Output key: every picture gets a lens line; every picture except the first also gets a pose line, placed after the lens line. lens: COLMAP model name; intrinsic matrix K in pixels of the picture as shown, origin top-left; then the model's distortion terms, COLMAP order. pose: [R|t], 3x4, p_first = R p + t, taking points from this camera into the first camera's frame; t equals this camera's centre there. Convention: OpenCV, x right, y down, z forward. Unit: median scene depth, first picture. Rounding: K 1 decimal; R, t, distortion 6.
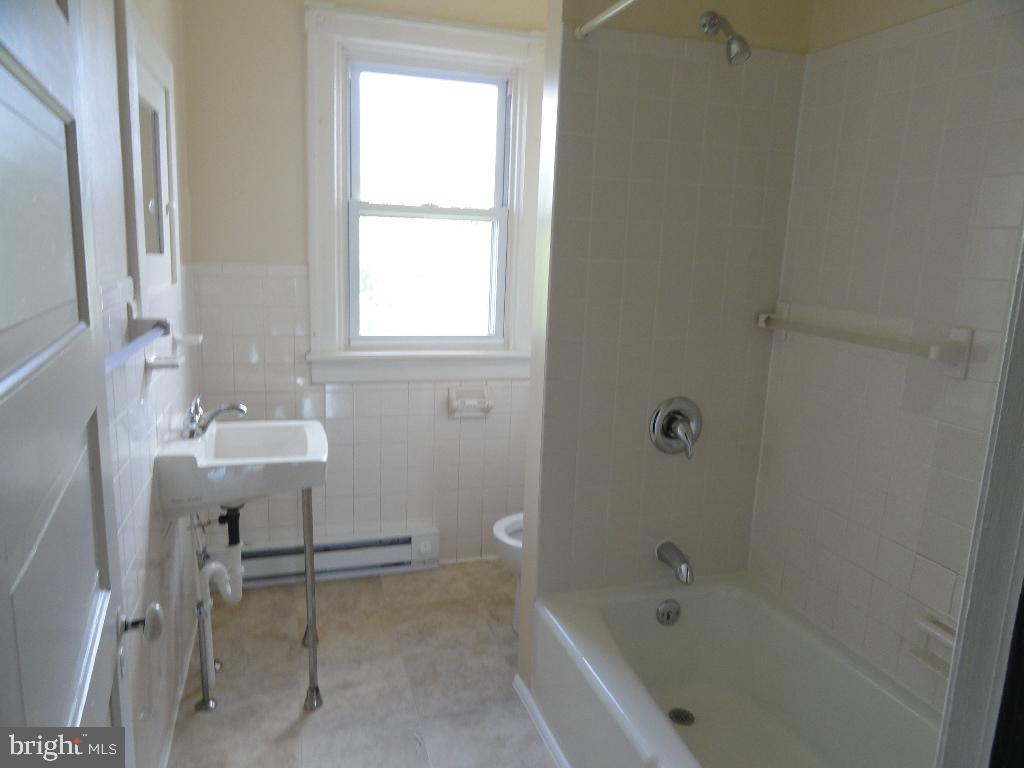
lens RADIAL K [[716.1, 0, 511.2], [0, 716.1, 387.2], [0, 0, 1]] dist [-0.006715, 0.002904]
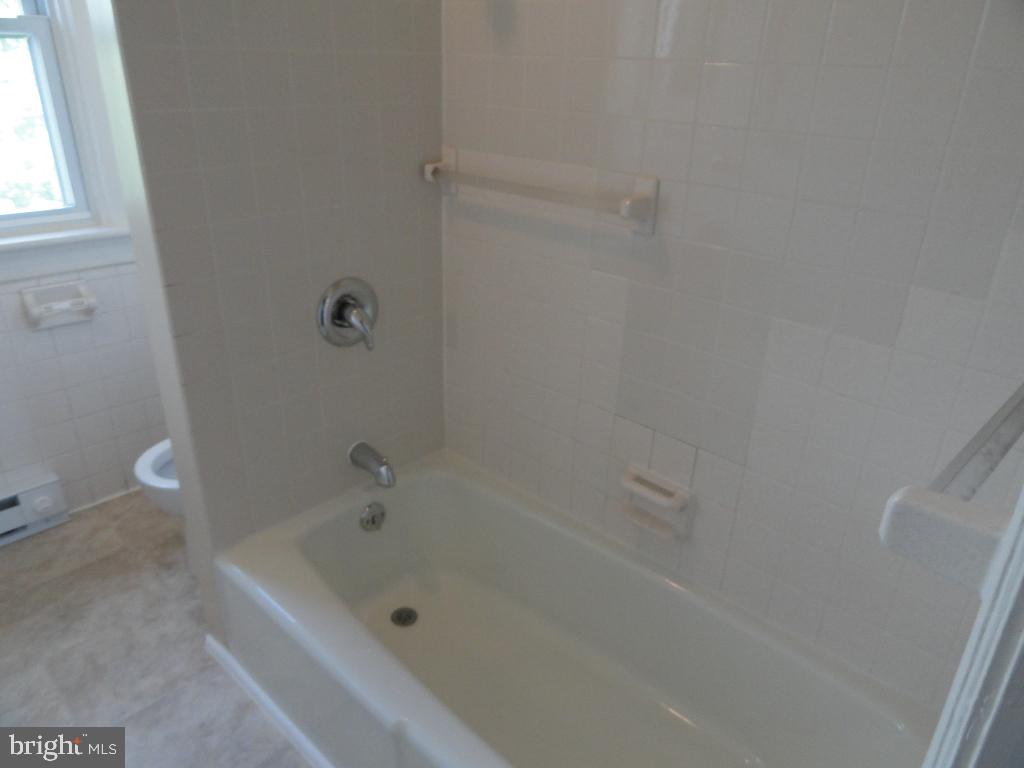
lens RADIAL K [[716.1, 0, 519.8], [0, 716.1, 387.2], [0, 0, 1]] dist [-0.006715, 0.002904]
pose [[0.873901, -0.210222, 0.438296, 0.020378], [0.098609, 0.959570, 0.263632, -0.056615], [-0.475997, -0.187168, 0.859299, 0.162946]]
